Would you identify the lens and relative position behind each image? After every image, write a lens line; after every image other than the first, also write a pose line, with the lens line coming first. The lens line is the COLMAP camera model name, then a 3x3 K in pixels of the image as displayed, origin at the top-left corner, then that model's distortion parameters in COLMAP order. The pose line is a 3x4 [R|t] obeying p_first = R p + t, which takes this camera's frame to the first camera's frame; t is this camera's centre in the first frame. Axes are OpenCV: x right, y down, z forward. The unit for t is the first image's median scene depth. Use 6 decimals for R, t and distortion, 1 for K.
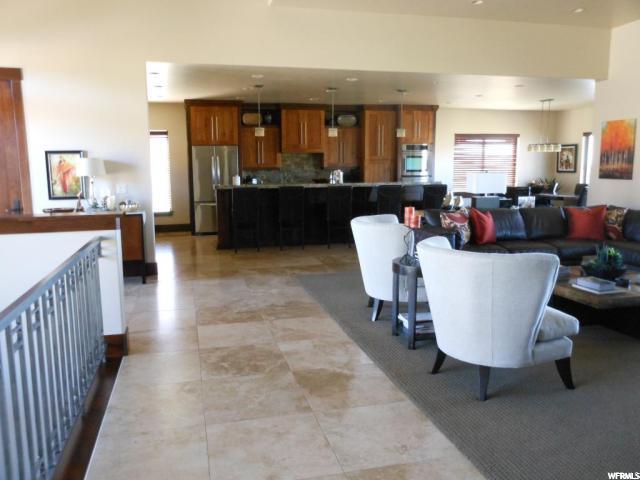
lens RADIAL K [[517.0, 0, 315.1], [0, 517.0, 238.6], [0, 0, 1]] dist [-0.042993, 0.031131]
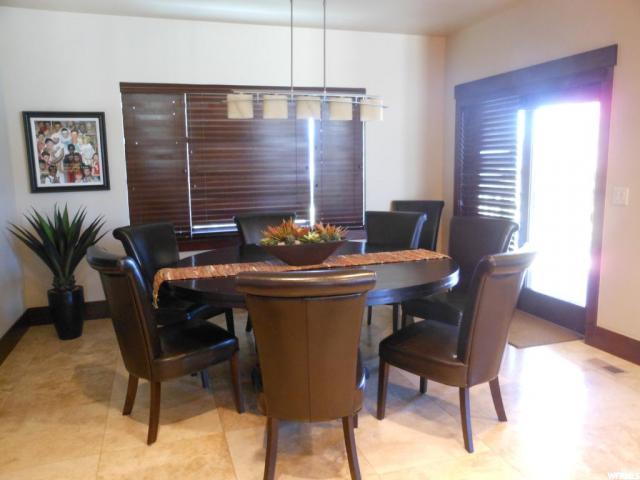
lens RADIAL K [[517.0, 0, 320.0], [0, 517.0, 240.4], [0, 0, 1]] dist [-0.042993, 0.031131]
pose [[-0.066313, -0.147433, 0.986847, 0.146686], [0.160677, 0.974538, 0.156391, -0.149489], [-0.984777, 0.168935, -0.040935, 1.028760]]
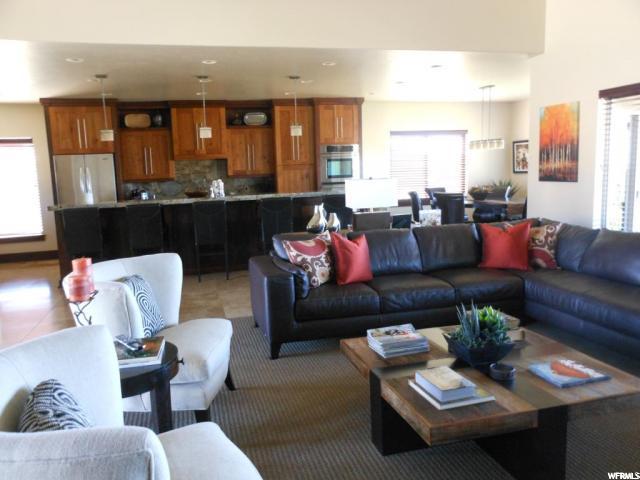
lens RADIAL K [[517.0, 0, 324.0], [0, 517.0, 243.0], [0, 0, 1]] dist [-0.042993, 0.031131]
pose [[0.999305, -0.032034, 0.019046, 0.167142], [0.032070, 0.999484, -0.001586, -0.026458], [-0.018986, 0.002196, 0.999817, 0.181391]]
